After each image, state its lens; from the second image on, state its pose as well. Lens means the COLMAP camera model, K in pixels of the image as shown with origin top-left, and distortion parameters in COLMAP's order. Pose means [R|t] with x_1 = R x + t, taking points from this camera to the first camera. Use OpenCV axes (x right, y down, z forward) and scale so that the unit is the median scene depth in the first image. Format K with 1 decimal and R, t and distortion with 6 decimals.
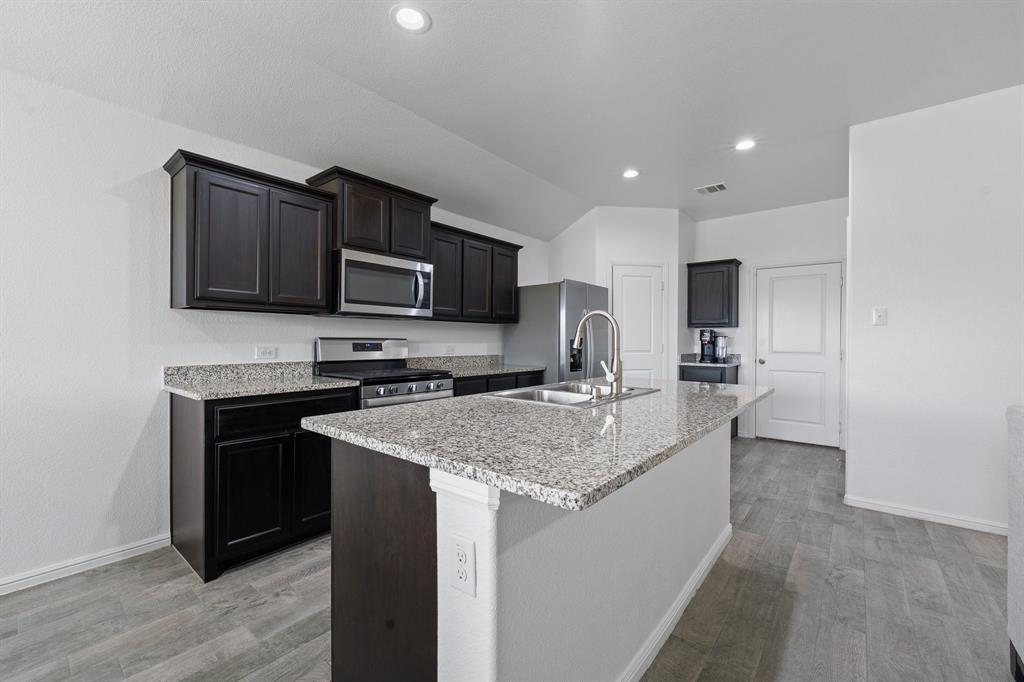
lens RADIAL K [[421.1, 0, 513.3], [0, 421.1, 343.1], [0, 0, 1]] dist [-0.003376, 0.001142]
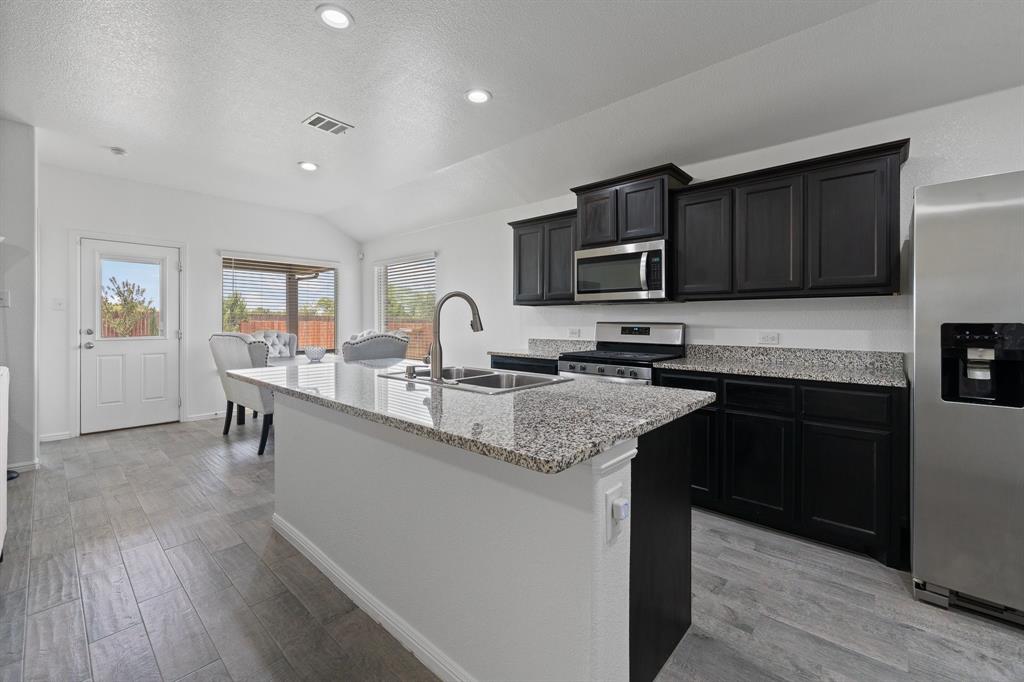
lens RADIAL K [[421.1, 0, 513.1], [0, 421.1, 322.0], [0, 0, 1]] dist [-0.003376, 0.001142]
pose [[-0.052562, -0.007599, -0.998589, 0.833660], [-0.013019, 0.999891, -0.006923, -0.001635], [0.998533, 0.012637, -0.052655, 0.855225]]
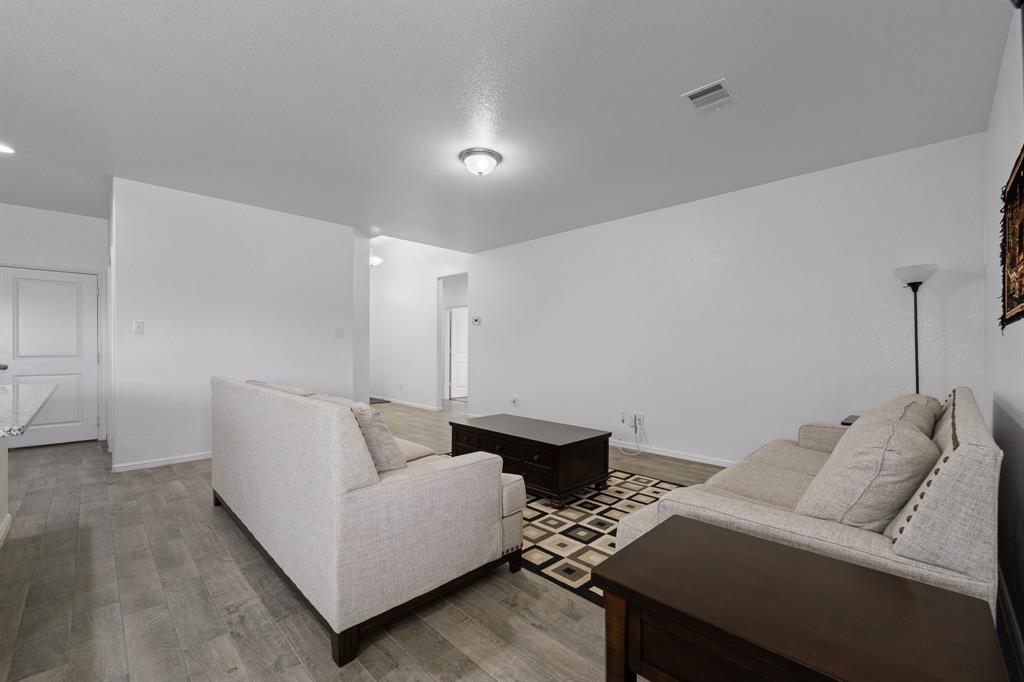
lens RADIAL K [[421.1, 0, 513.4], [0, 421.1, 346.0], [0, 0, 1]] dist [-0.003376, 0.001142]
pose [[0.095199, -0.004461, 0.995448, -0.395747], [0.006714, 0.999970, 0.003839, 0.002054], [-0.995436, 0.006318, 0.095226, -0.363326]]
